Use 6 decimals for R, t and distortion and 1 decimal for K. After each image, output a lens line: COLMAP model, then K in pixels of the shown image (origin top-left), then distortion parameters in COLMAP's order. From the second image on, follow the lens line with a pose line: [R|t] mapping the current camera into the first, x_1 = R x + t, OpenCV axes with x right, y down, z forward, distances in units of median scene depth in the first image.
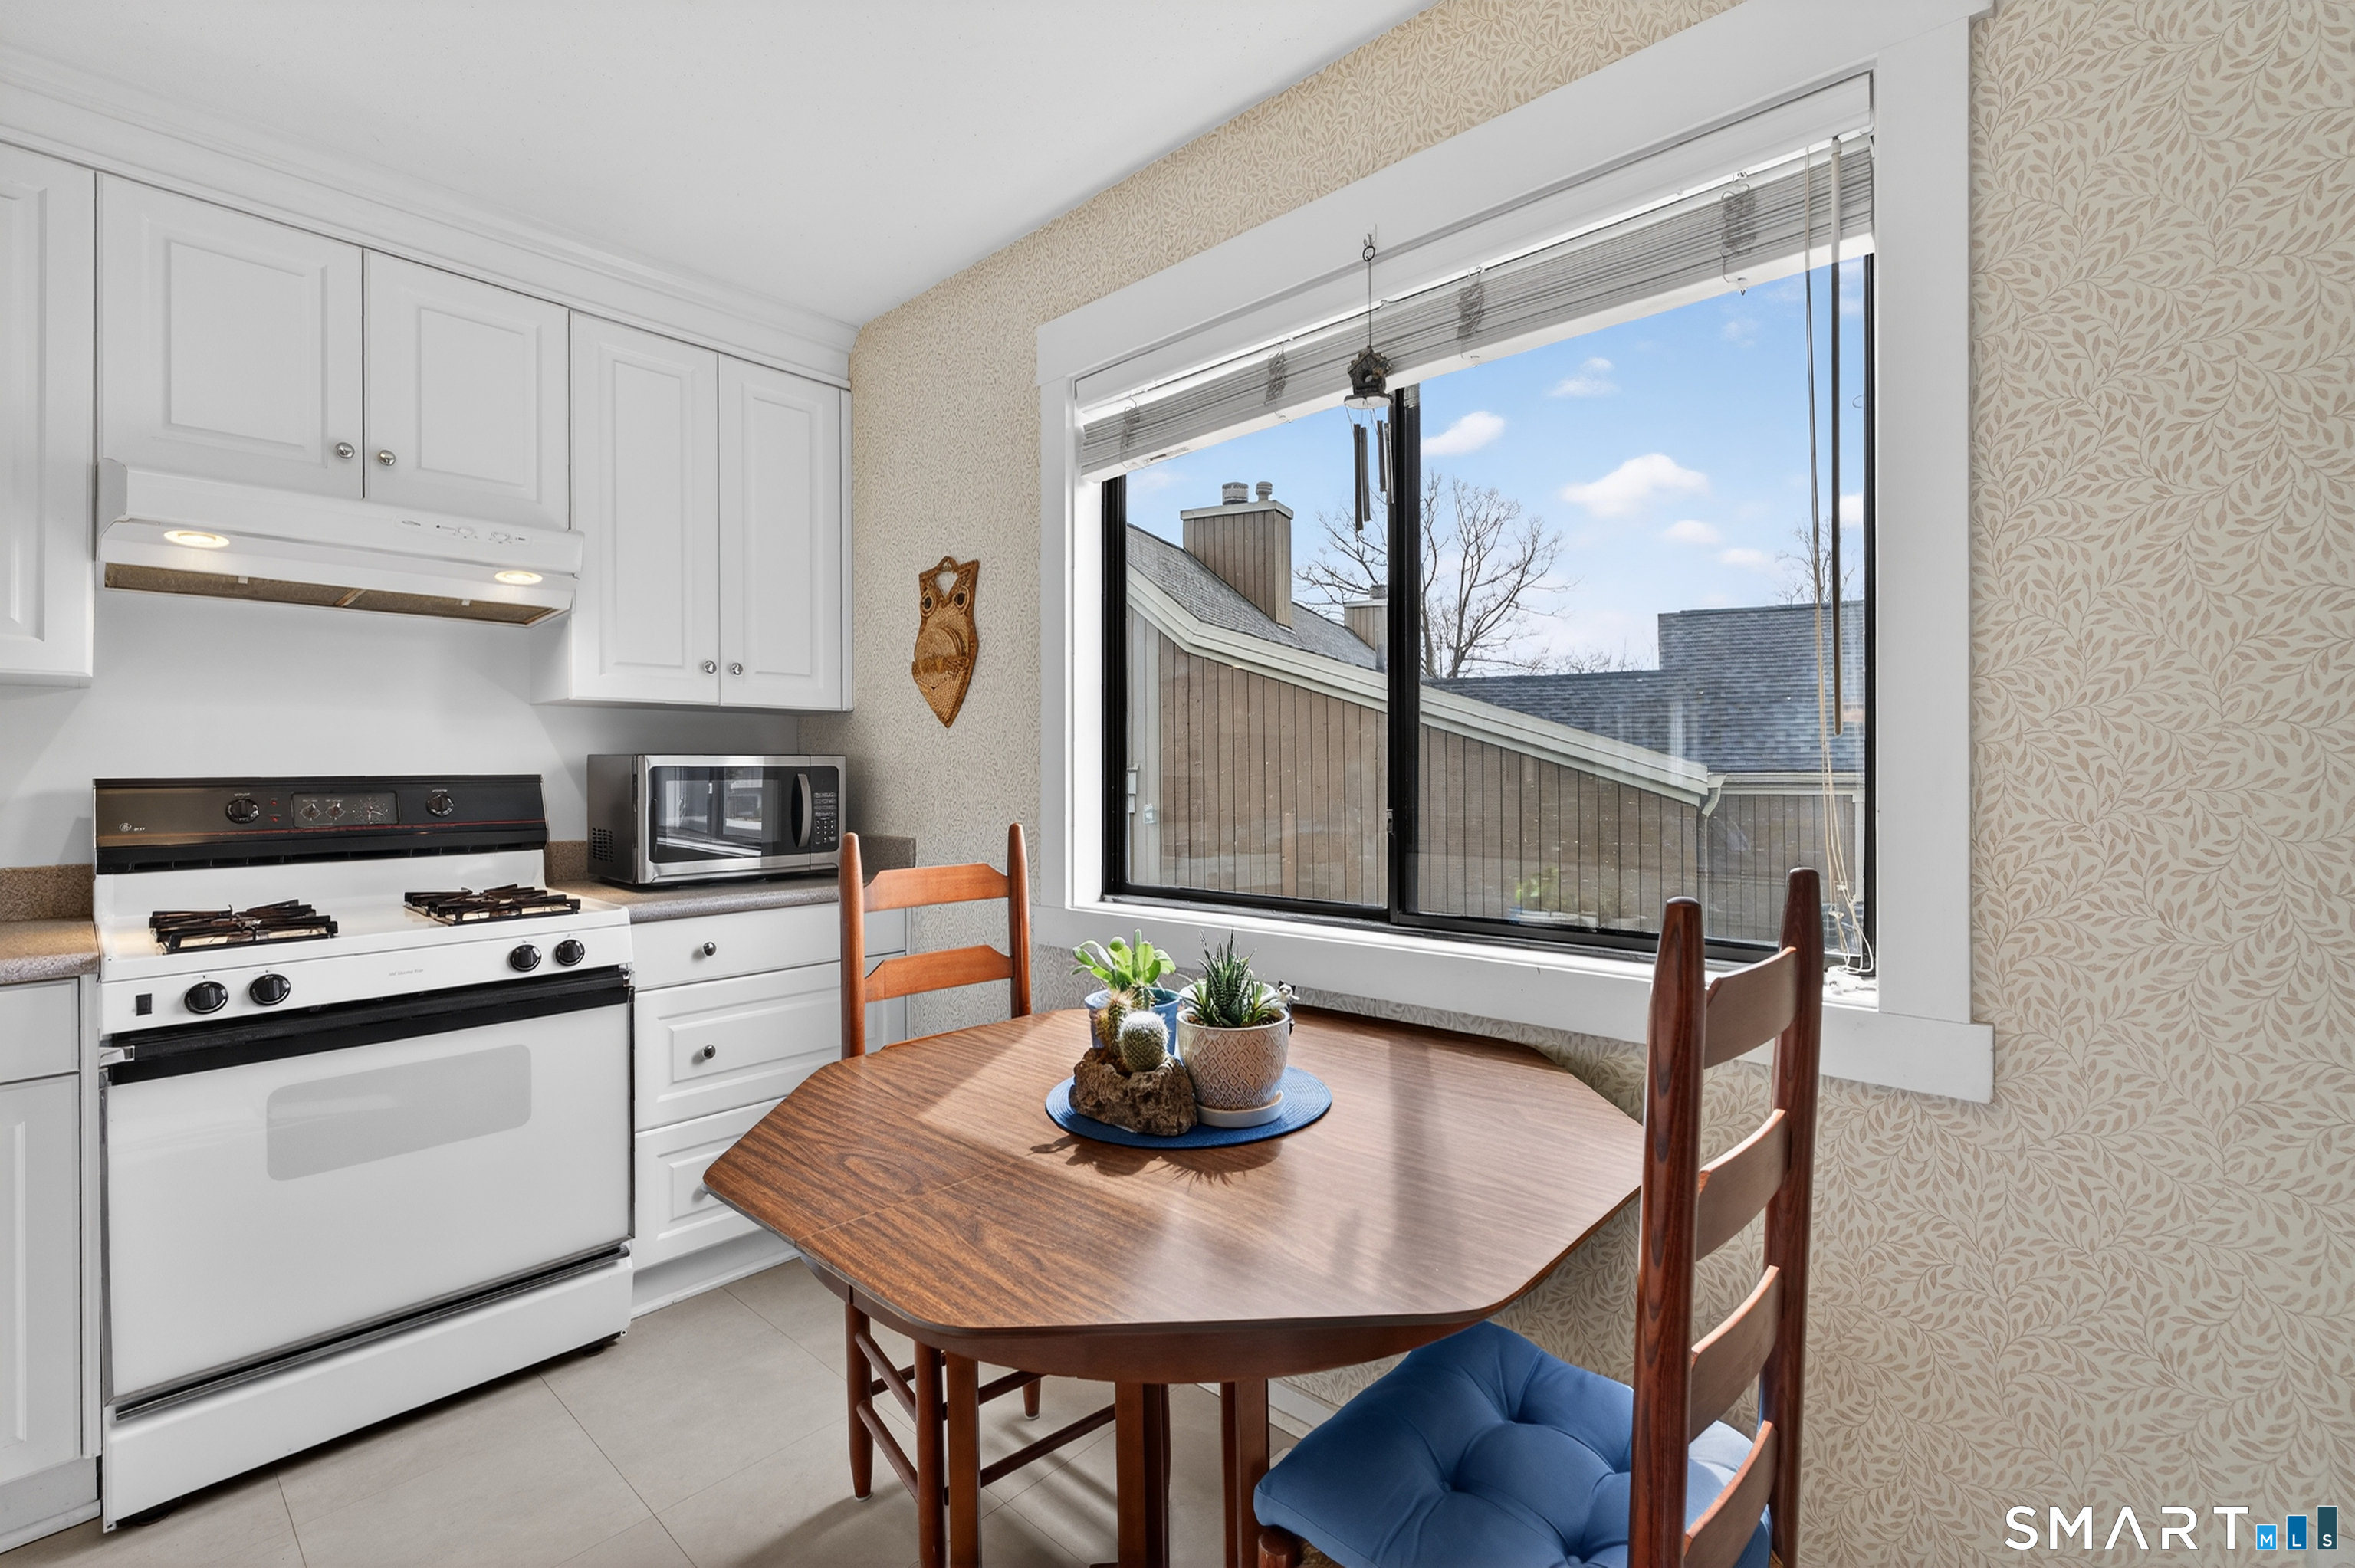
lens RADIAL K [[1035.3, 0, 1168.6], [0, 1035.3, 776.1], [0, 0, 1]] dist [0.003107, -0.002219]
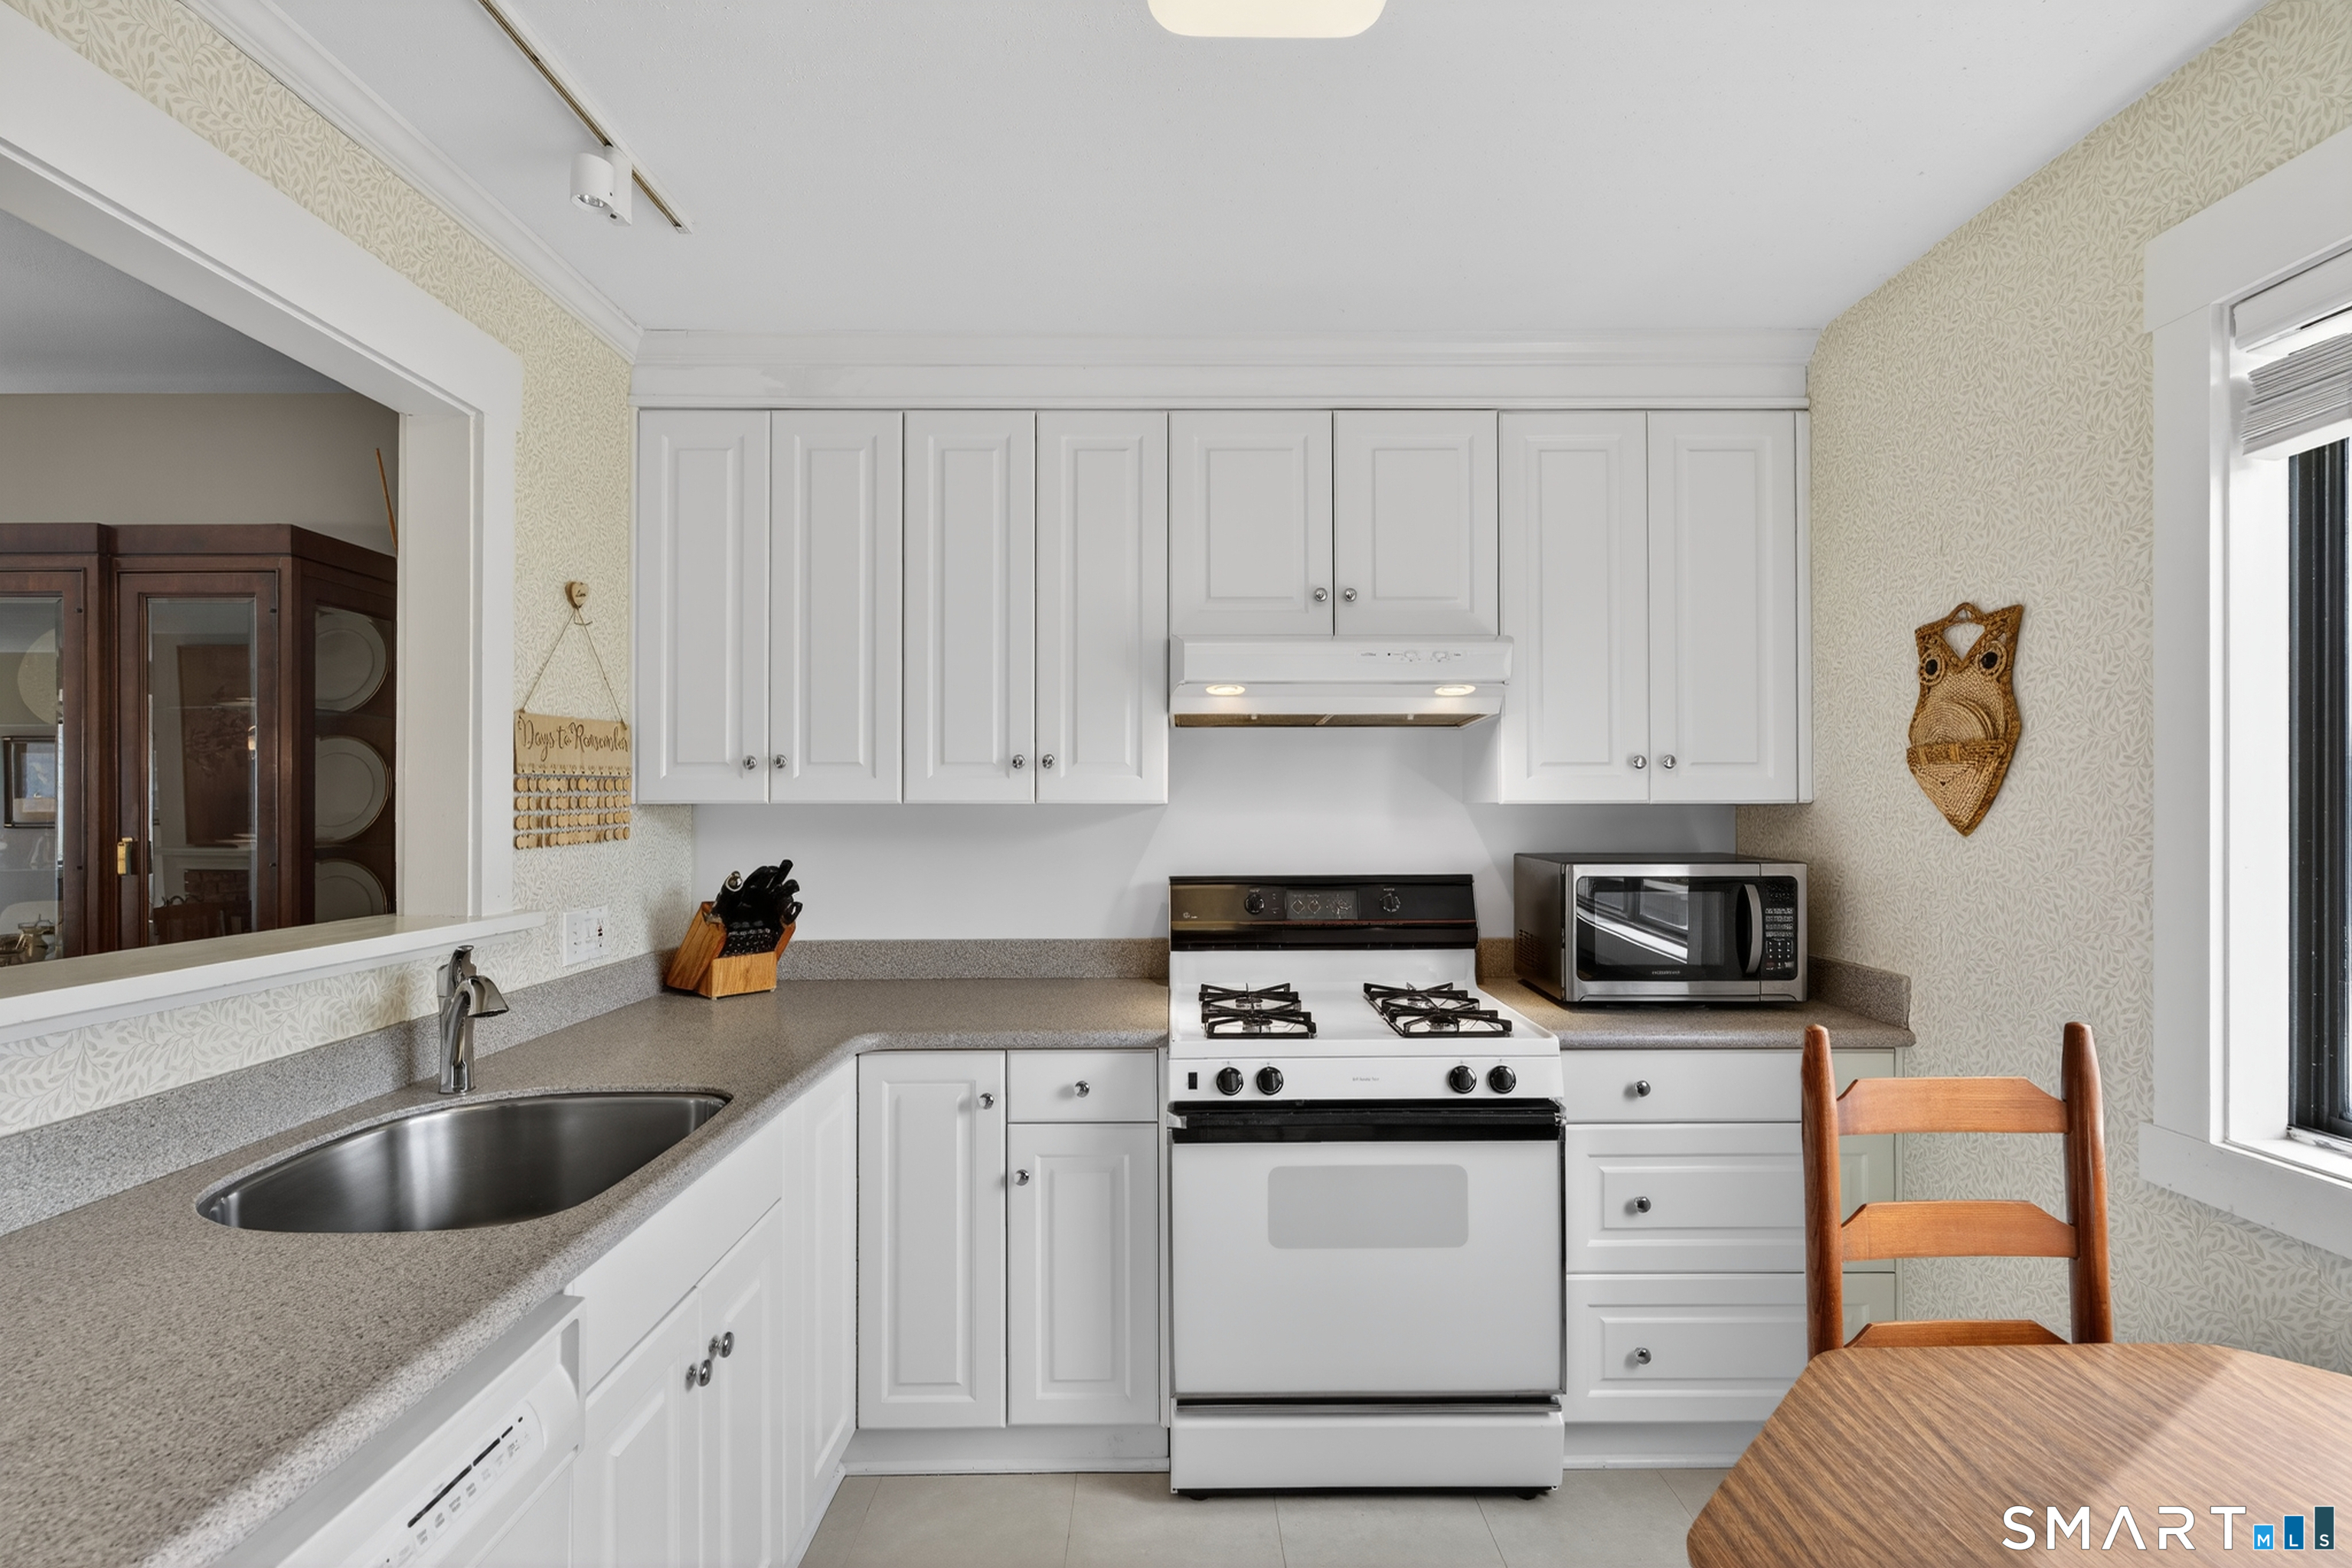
lens RADIAL K [[1034.2, 0, 1181.0], [0, 1034.2, 812.0], [0, 0, 1]] dist [0.003107, -0.002219]
pose [[0.690962, 0.002578, -0.722886, -0.076582], [0.002597, 0.999978, 0.006048, -0.079968], [0.722886, -0.006057, 0.690940, 0.100094]]
